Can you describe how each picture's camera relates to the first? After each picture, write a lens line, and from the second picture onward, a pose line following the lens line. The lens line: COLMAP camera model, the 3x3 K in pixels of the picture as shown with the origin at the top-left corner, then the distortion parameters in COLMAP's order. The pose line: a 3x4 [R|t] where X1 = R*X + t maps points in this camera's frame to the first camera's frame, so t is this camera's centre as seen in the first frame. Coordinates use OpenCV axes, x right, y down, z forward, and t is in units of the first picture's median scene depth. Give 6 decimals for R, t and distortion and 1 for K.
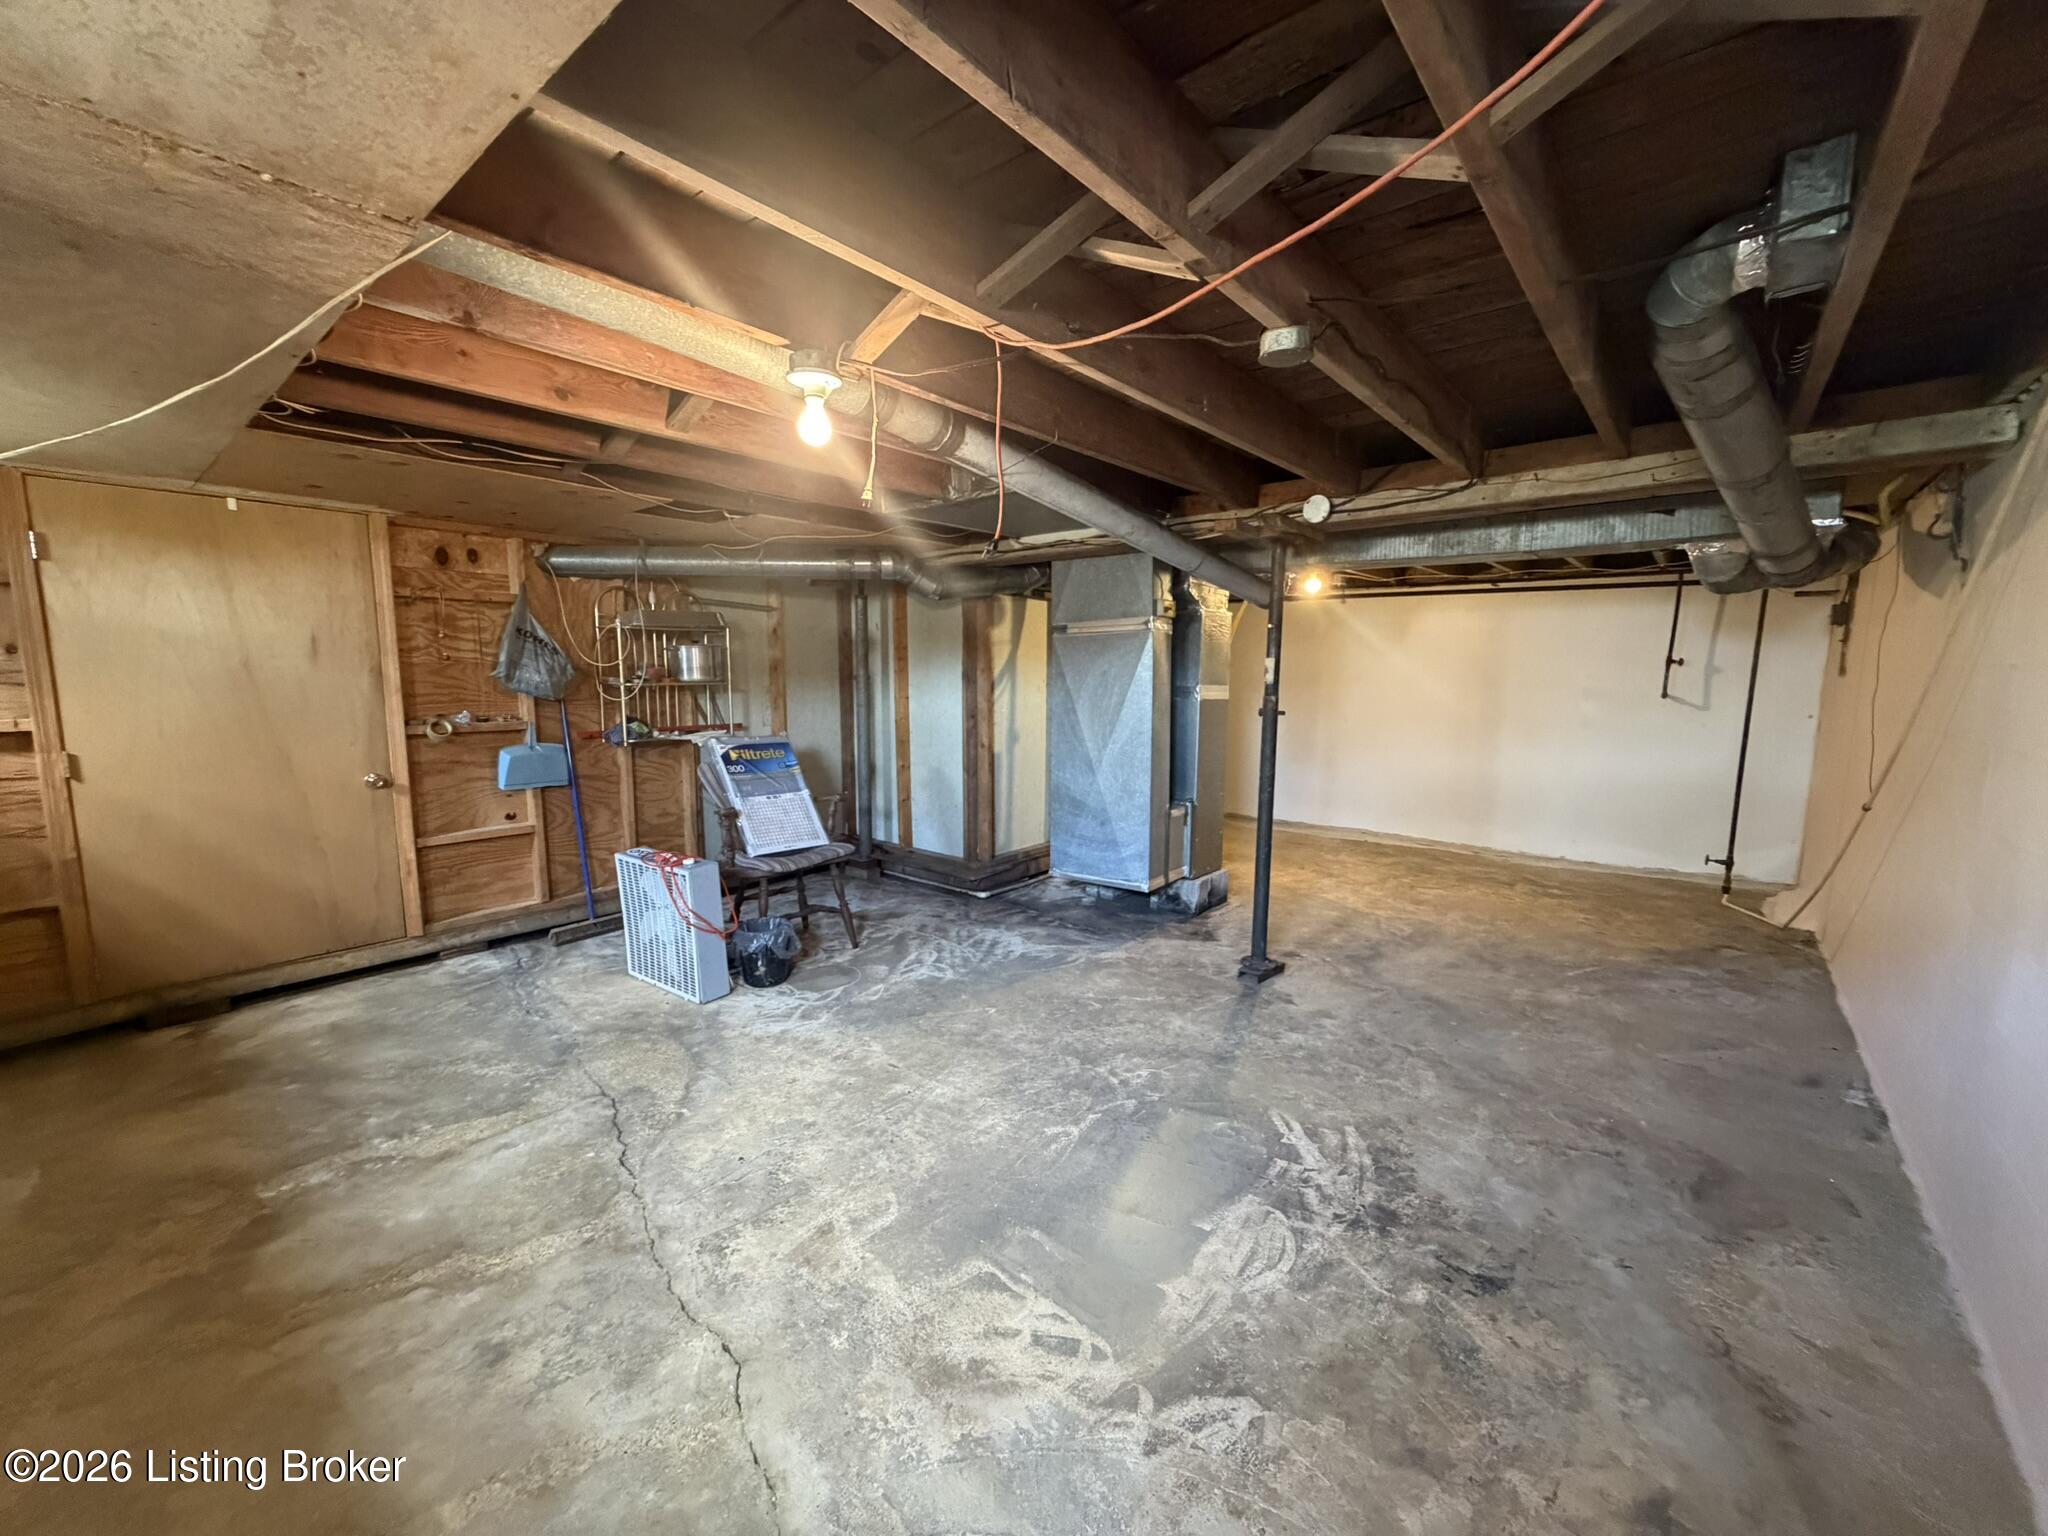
lens RADIAL K [[817.6, 0, 1011.9], [0, 817.6, 769.0], [0, 0, 1]] dist [-0.002223, 0.000465]
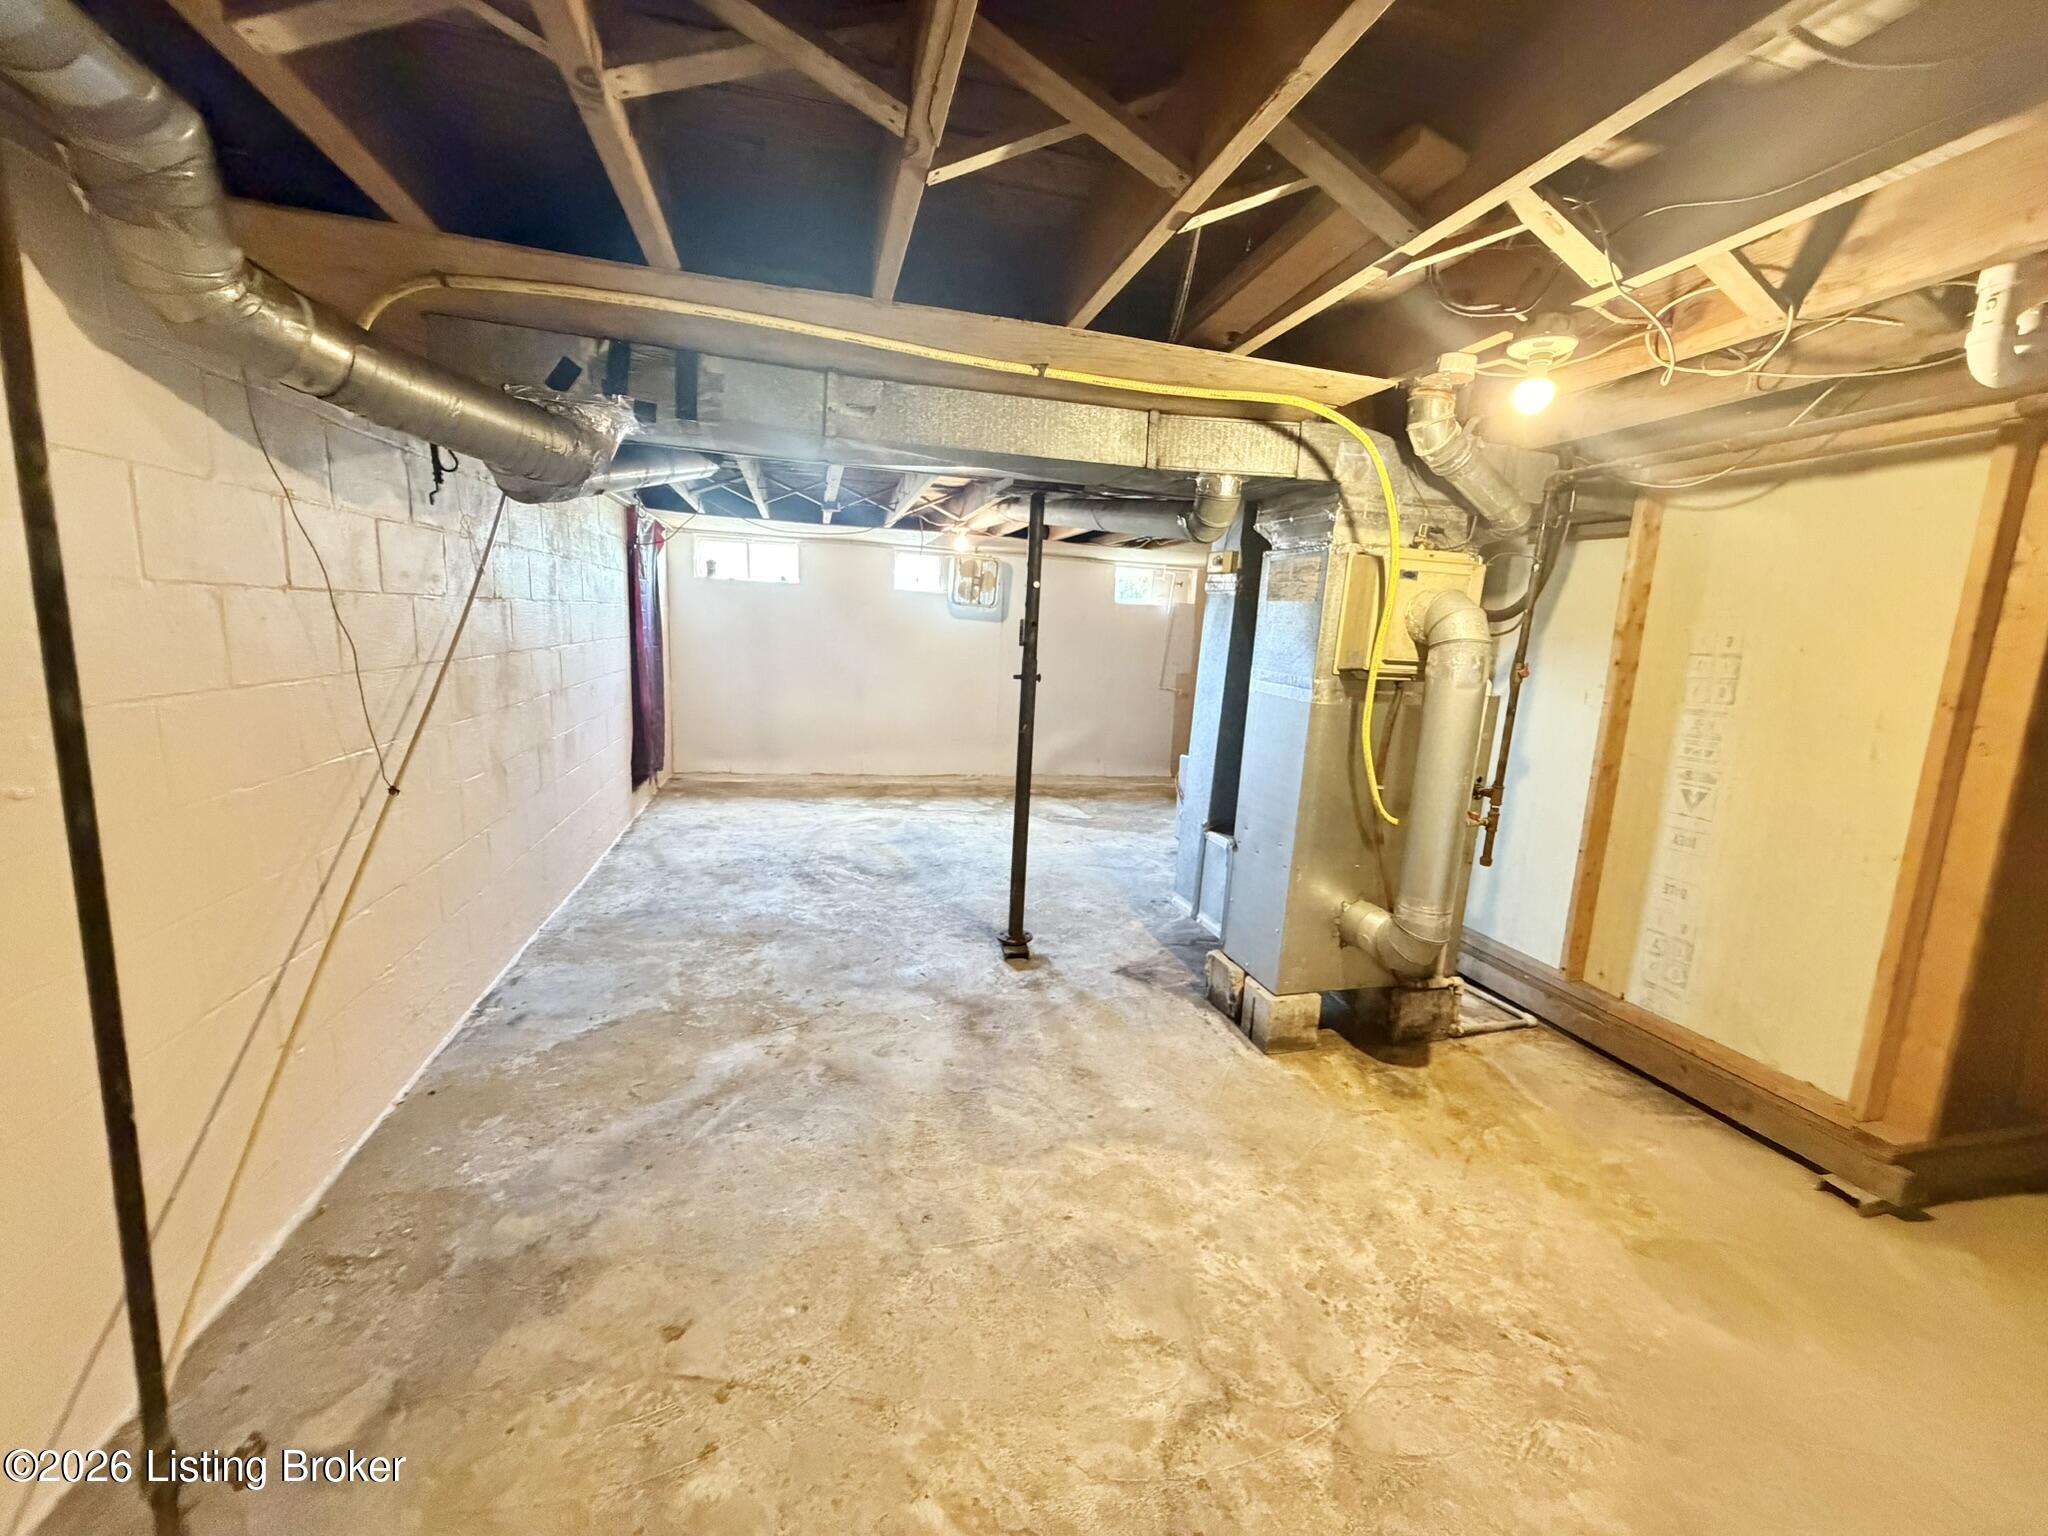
lens RADIAL K [[817.6, 0, 1011.6], [0, 817.6, 771.1], [0, 0, 1]] dist [-0.002223, 0.000465]
pose [[-0.586659, 0.109031, -0.802461, 0.970082], [-0.151480, 0.958632, 0.240993, -0.165168], [0.795541, 0.262937, -0.545874, 1.354065]]
